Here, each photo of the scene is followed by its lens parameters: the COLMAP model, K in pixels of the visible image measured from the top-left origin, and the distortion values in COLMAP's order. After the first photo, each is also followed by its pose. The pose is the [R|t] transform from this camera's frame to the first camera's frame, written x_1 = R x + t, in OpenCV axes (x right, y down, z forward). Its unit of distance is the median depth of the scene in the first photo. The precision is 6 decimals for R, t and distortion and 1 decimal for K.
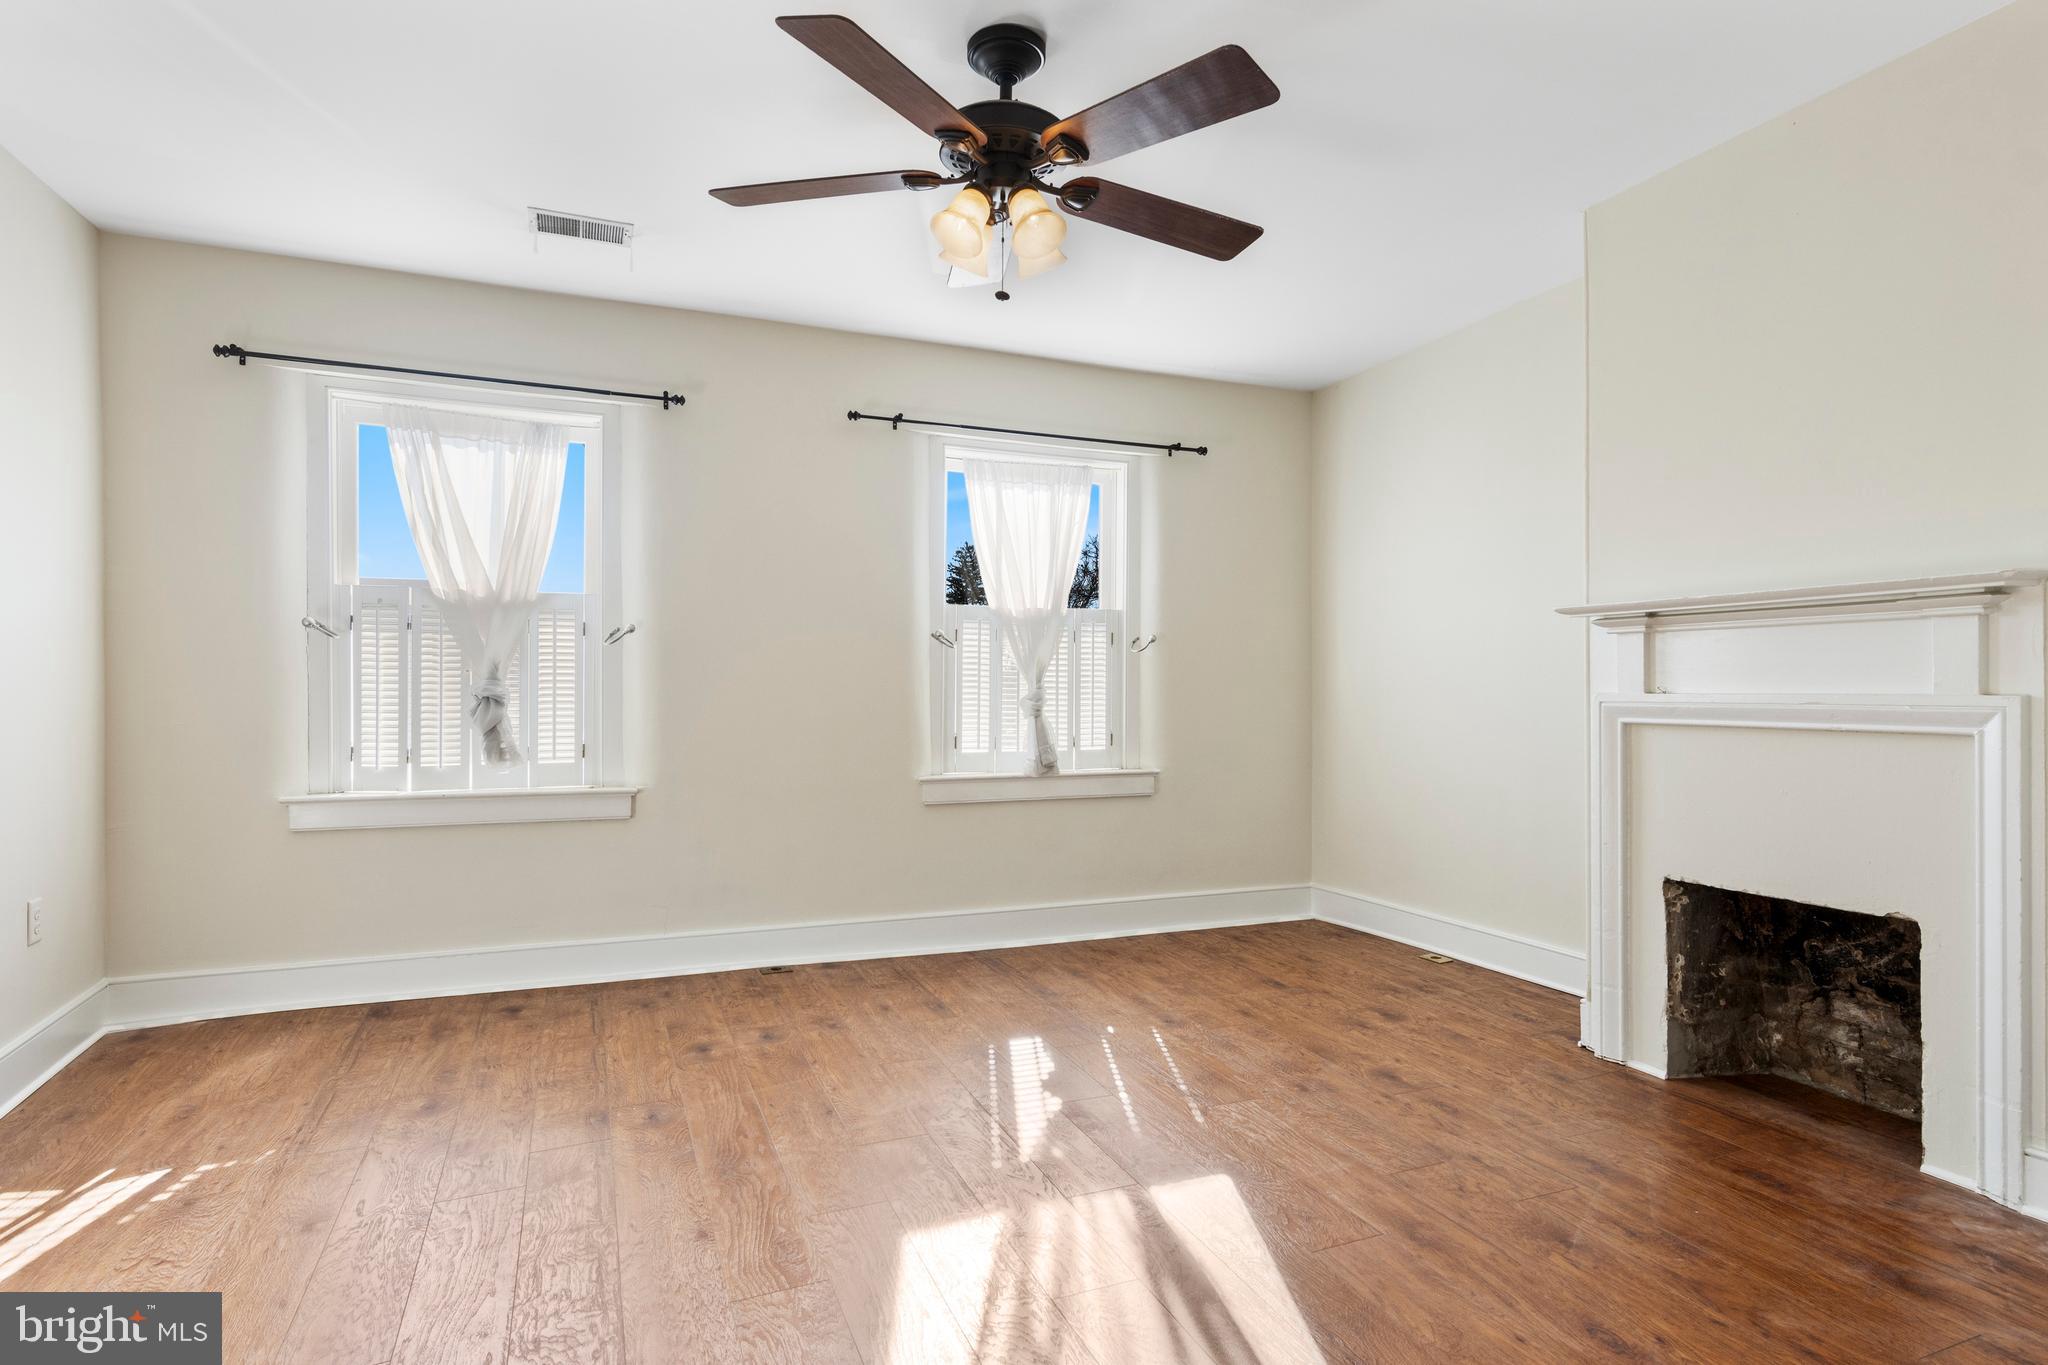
lens RADIAL K [[1064.2, 0, 1017.6], [0, 1064.2, 686.2], [0, 0, 1]] dist [0.003302, -0.000617]
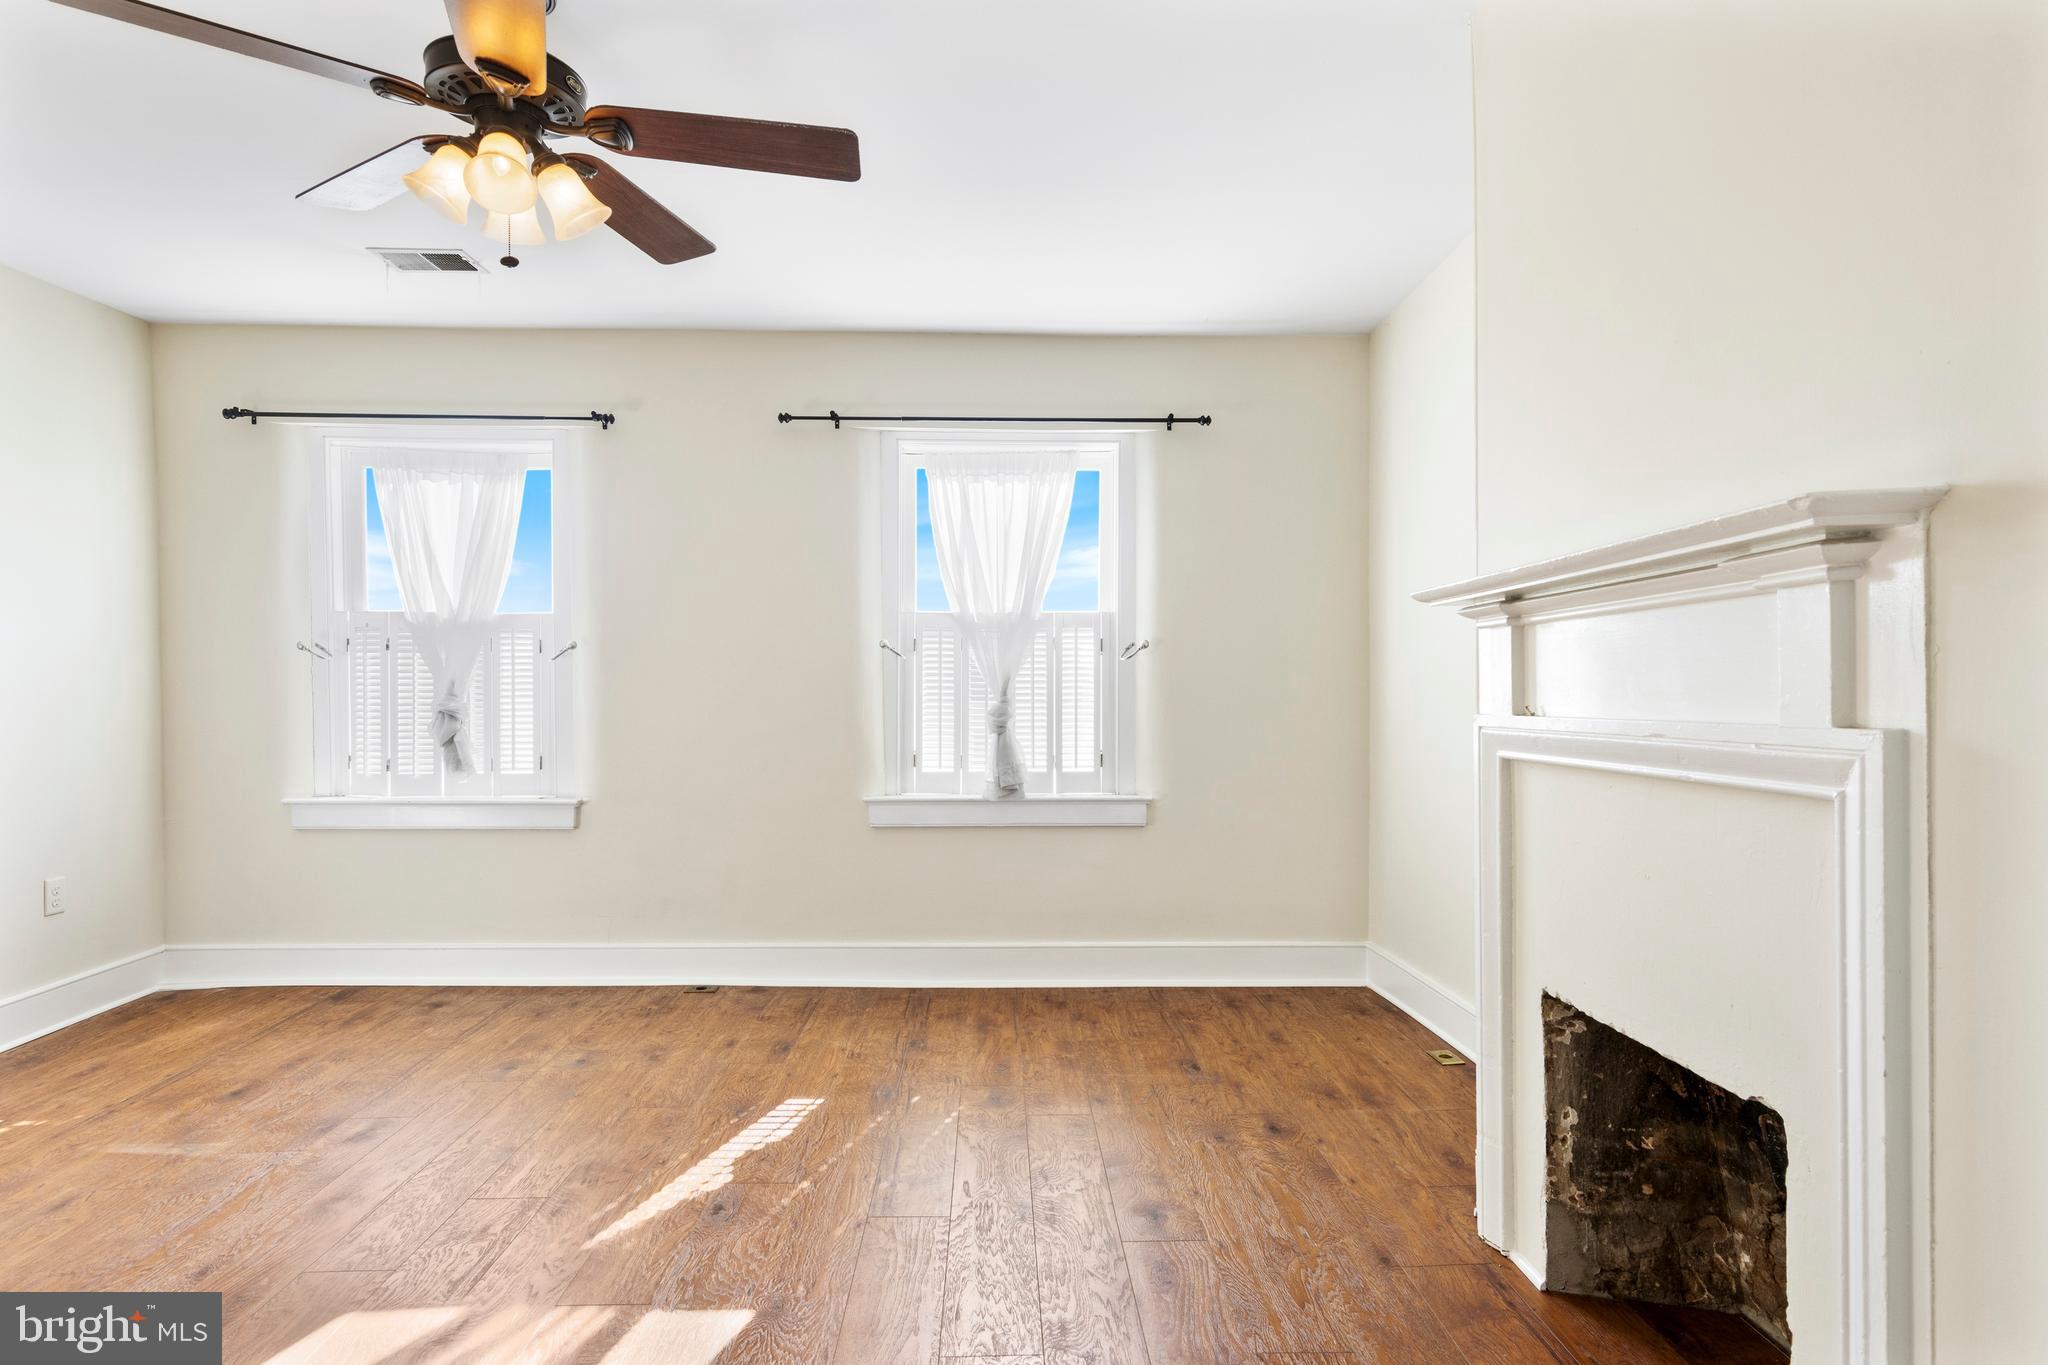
lens RADIAL K [[1060.7, 0, 1016.3], [0, 1060.7, 694.5], [0, 0, 1]] dist [0.003164, -0.000763]
pose [[0.933721, -0.002327, -0.357993, 0.531256], [0.002929, 0.999995, 0.001137, -0.008005], [0.357988, -0.002110, 0.933724, 0.254438]]
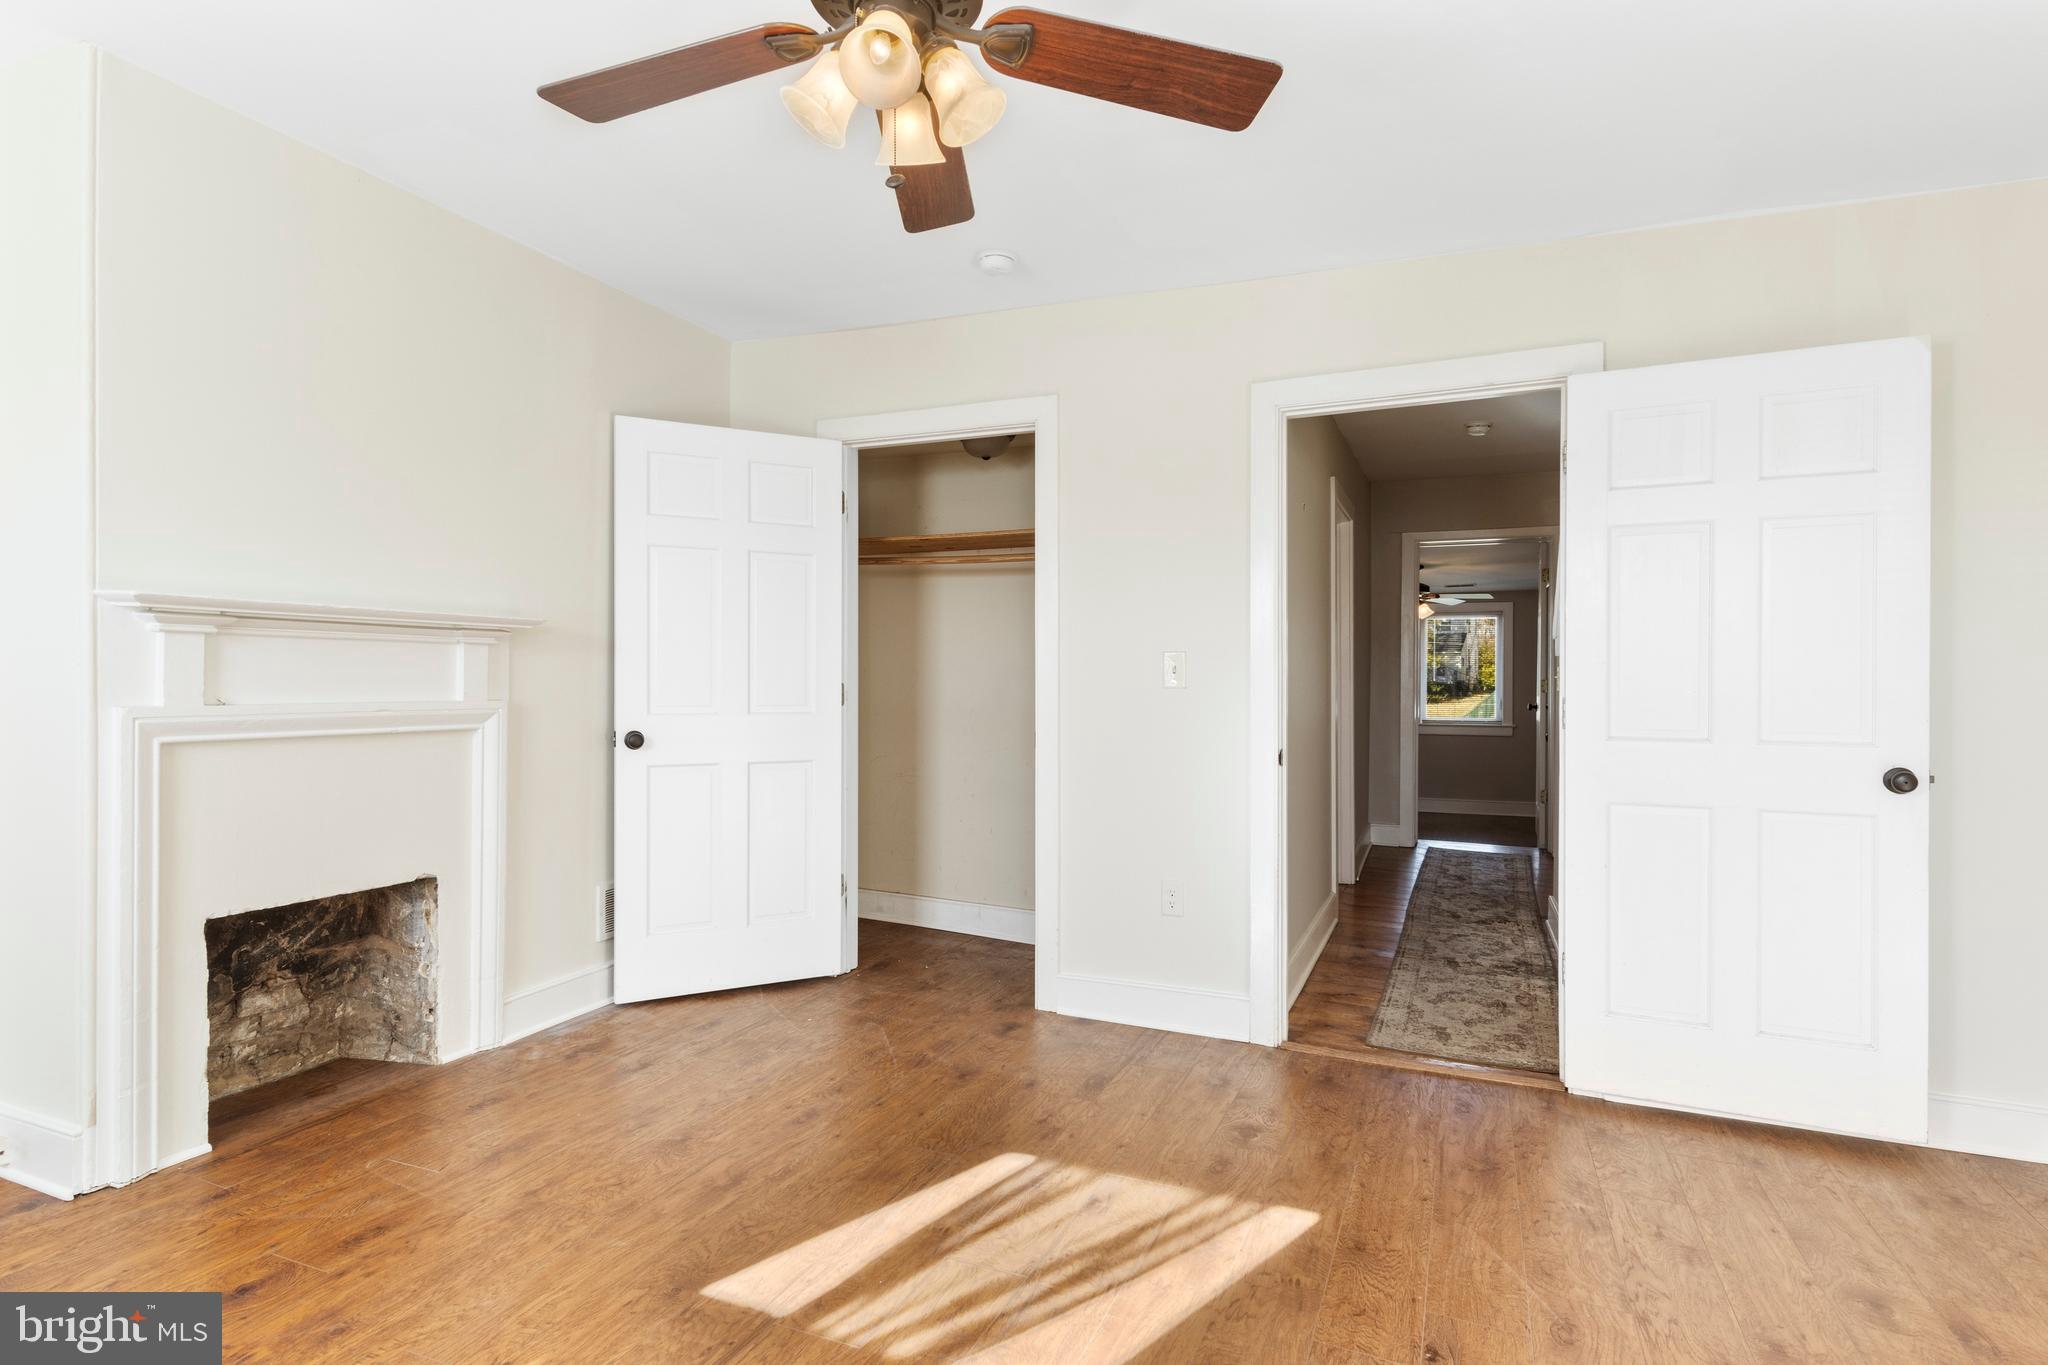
lens RADIAL K [[1056.3, 0, 1000.0], [0, 1056.3, 681.5], [0, 0, 1]] dist [0.002316, 0.000056]
pose [[-0.693692, -0.002053, 0.720269, -0.450564], [-0.004202, 0.999990, -0.001197, -0.014075], [-0.720259, -0.003857, -0.693694, 1.120376]]
